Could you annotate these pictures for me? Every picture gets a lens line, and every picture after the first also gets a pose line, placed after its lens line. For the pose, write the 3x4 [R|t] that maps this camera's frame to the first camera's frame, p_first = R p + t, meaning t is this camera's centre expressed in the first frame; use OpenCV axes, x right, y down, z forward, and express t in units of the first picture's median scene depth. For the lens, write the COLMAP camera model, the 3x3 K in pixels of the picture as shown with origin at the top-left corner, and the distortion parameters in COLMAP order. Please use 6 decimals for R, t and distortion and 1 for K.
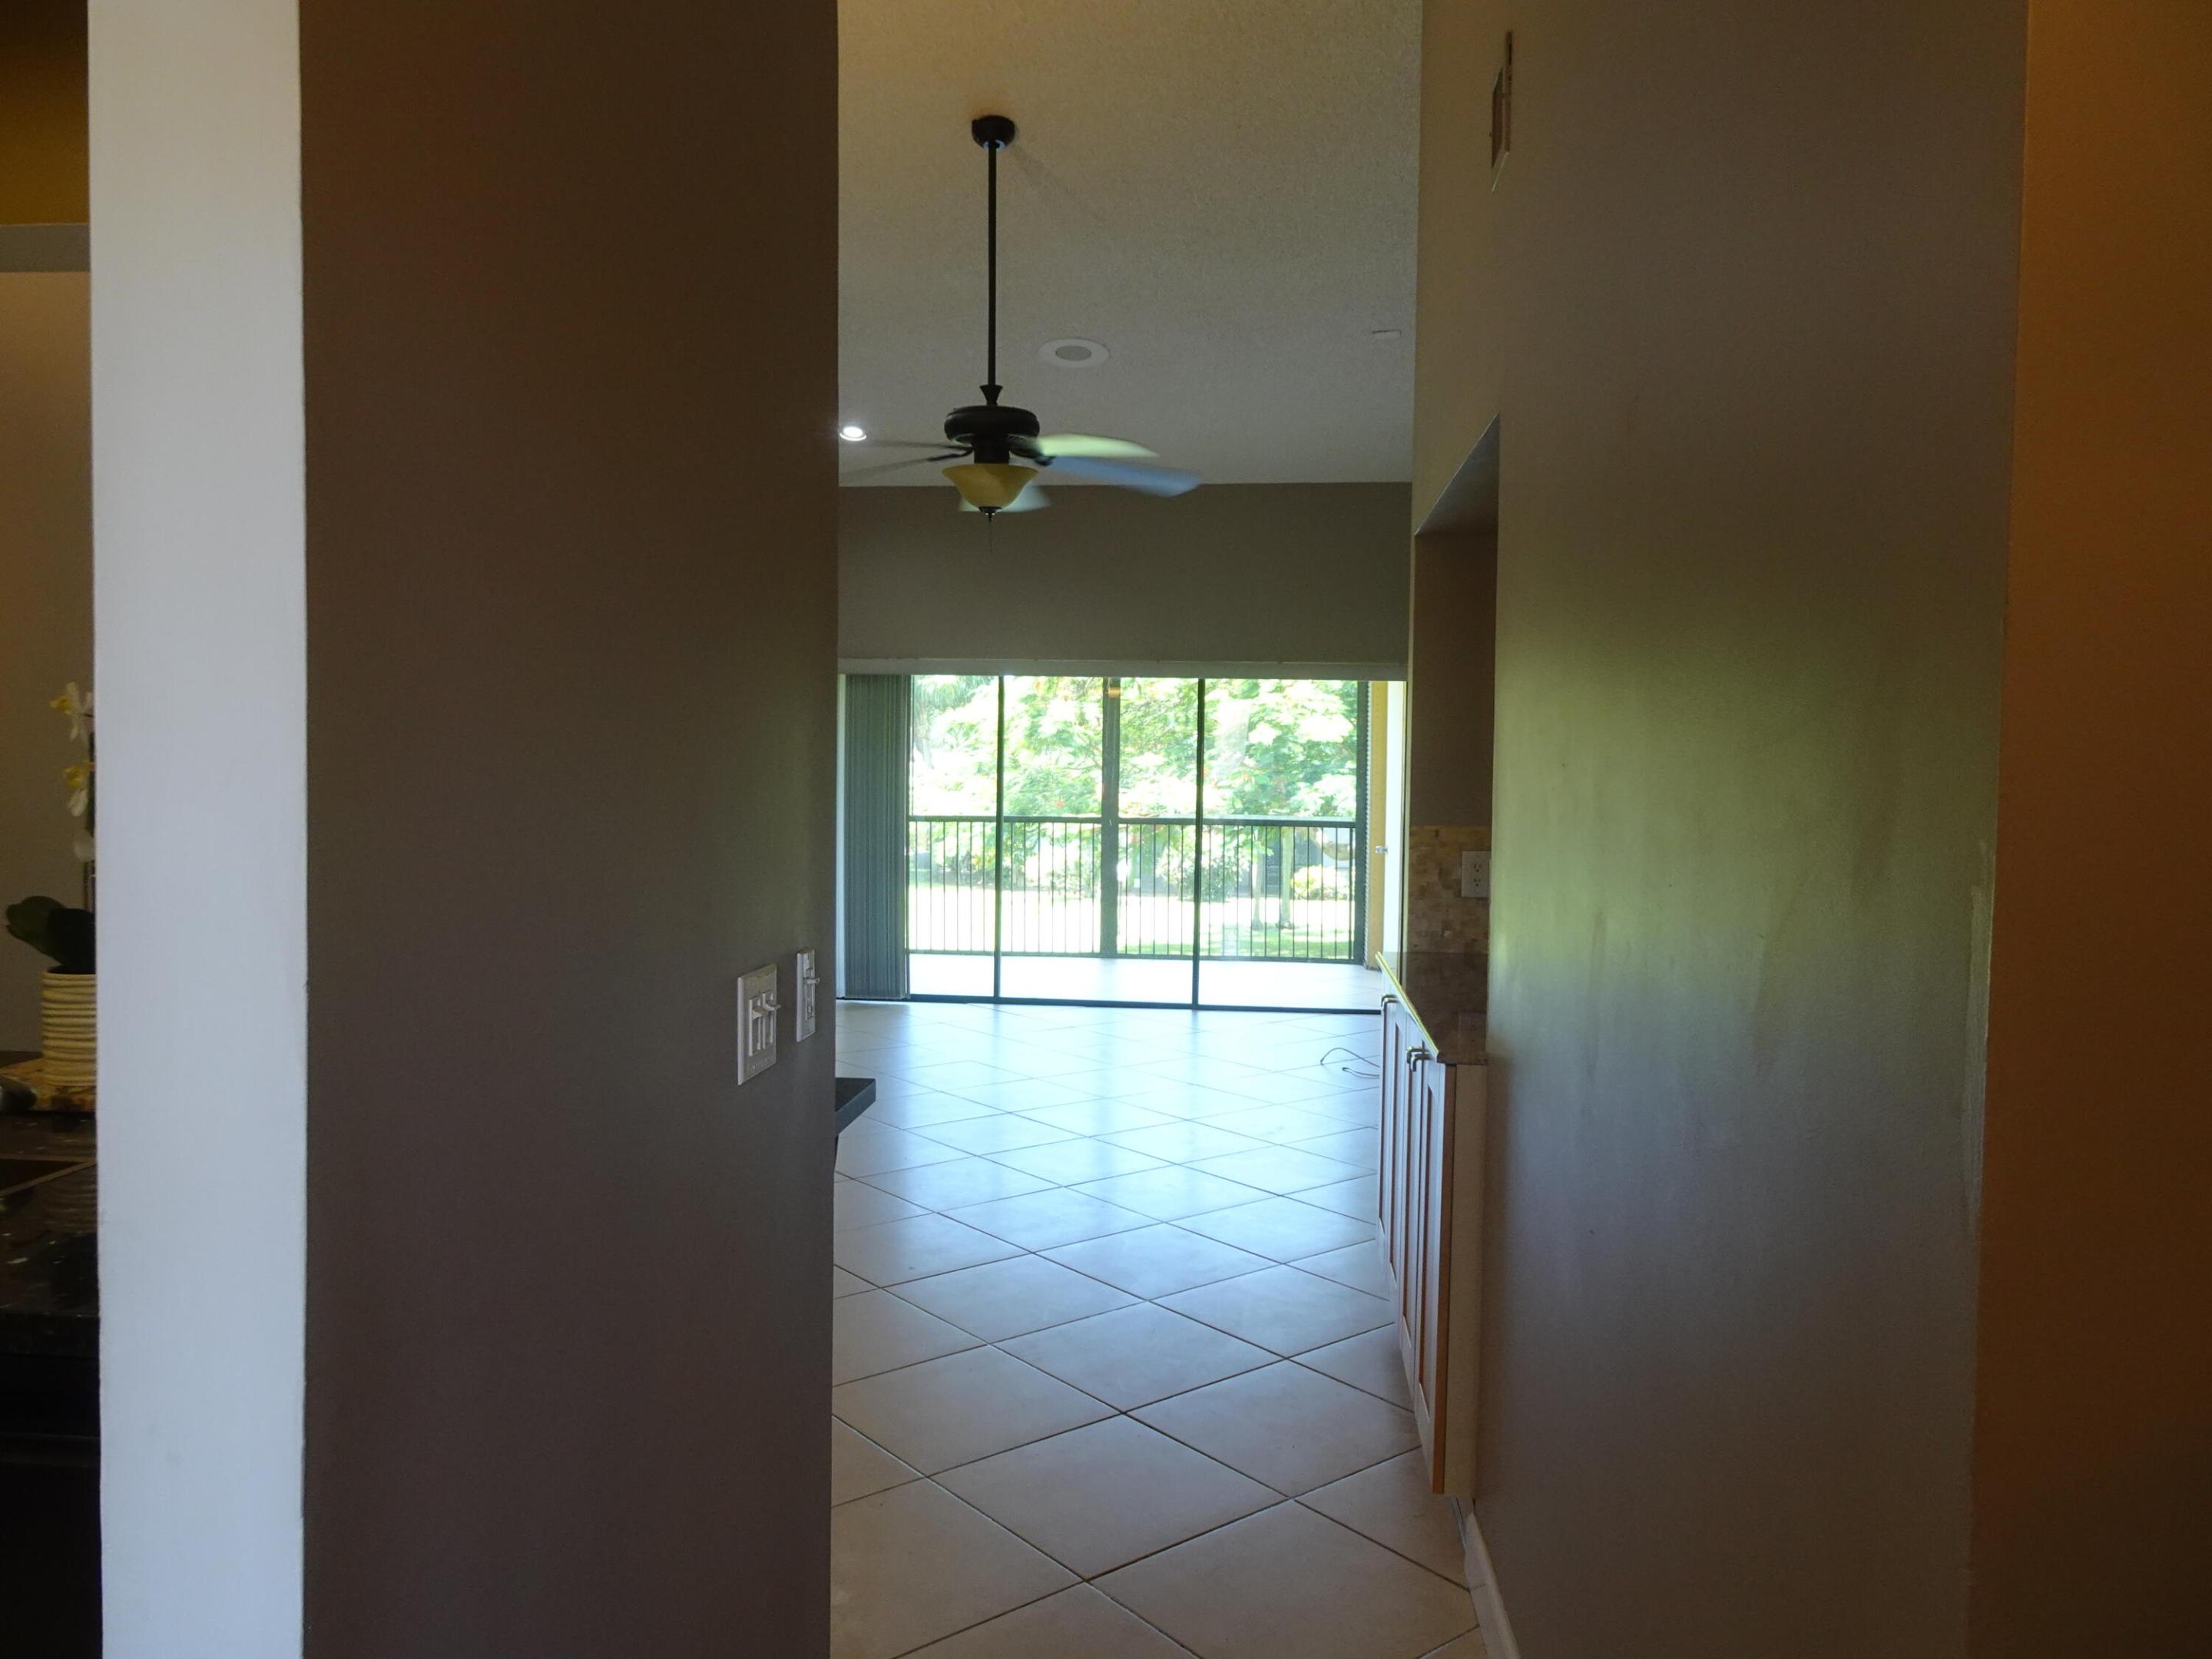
lens RADIAL K [[1555.1, 0, 1106.0], [0, 1555.1, 829.5], [0, 0, 1]] dist [0.000468, 0.000178]
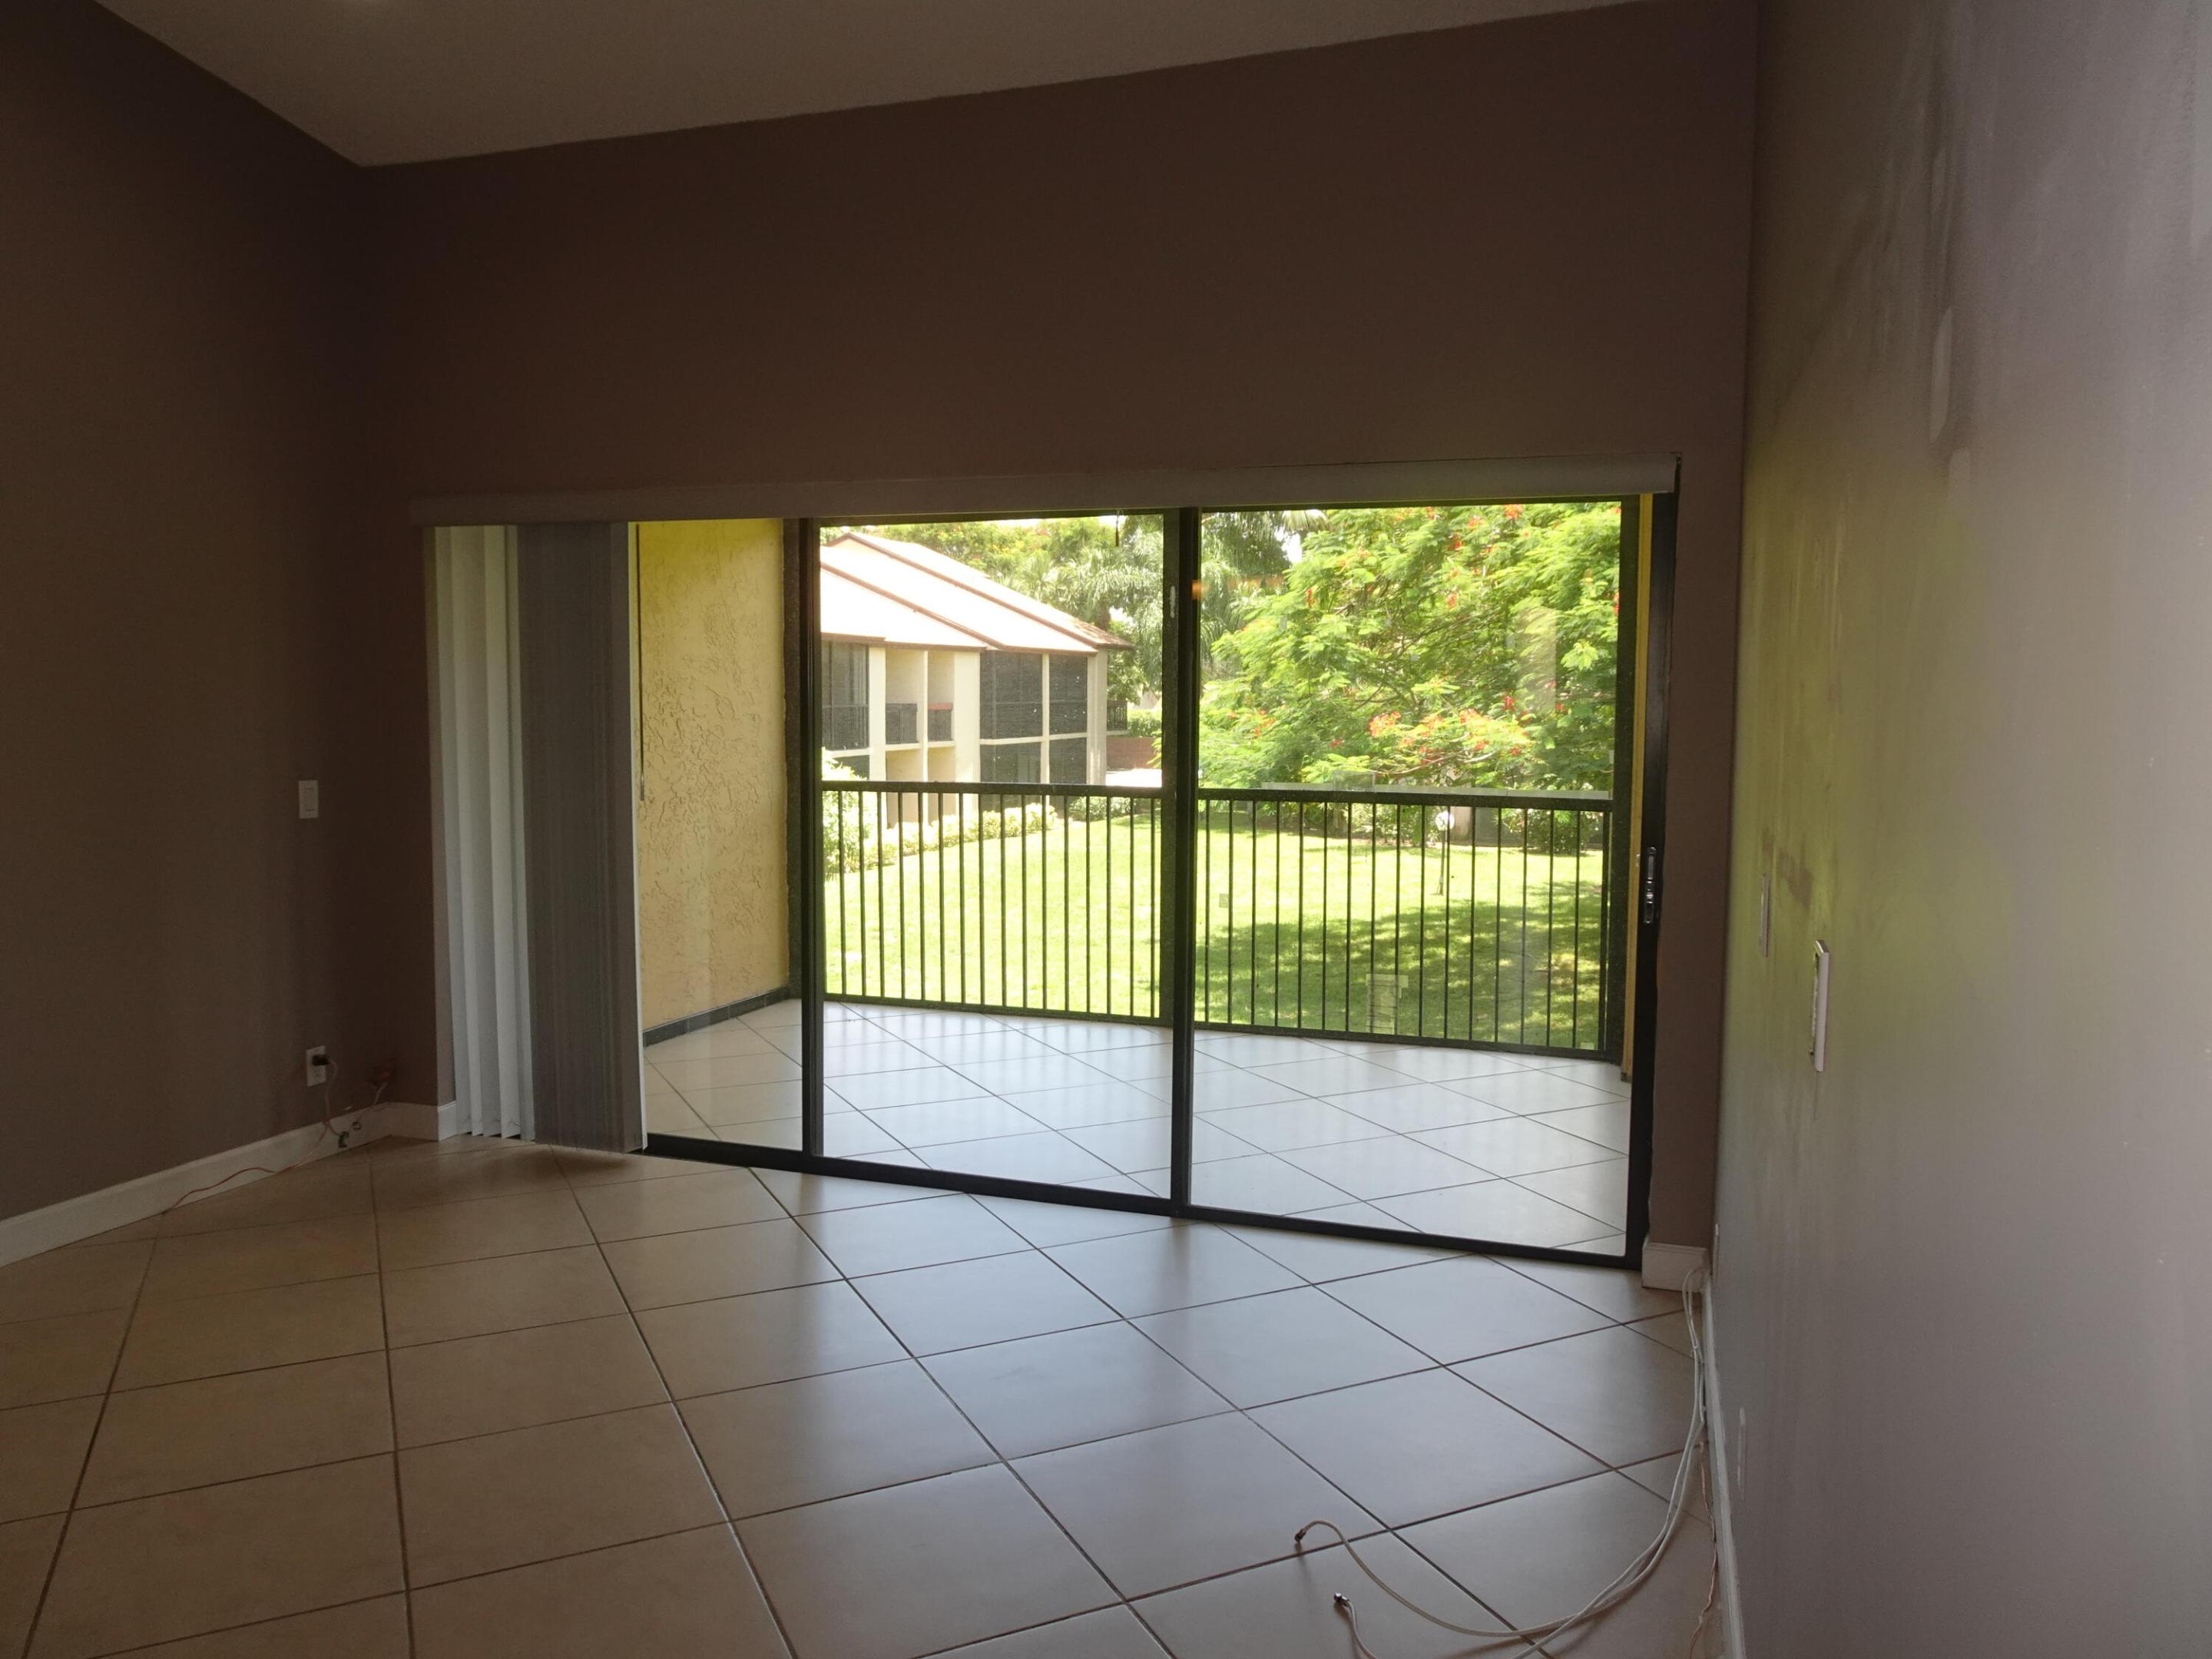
lens RADIAL K [[1555.1, 0, 1106.0], [0, 1555.1, 829.5], [0, 0, 1]] dist [0.000468, 0.000178]
pose [[0.974070, 0.029804, -0.224276, 0.045423], [-0.019112, 0.998581, 0.049697, -0.007802], [0.225439, -0.044123, 0.973258, 0.179829]]
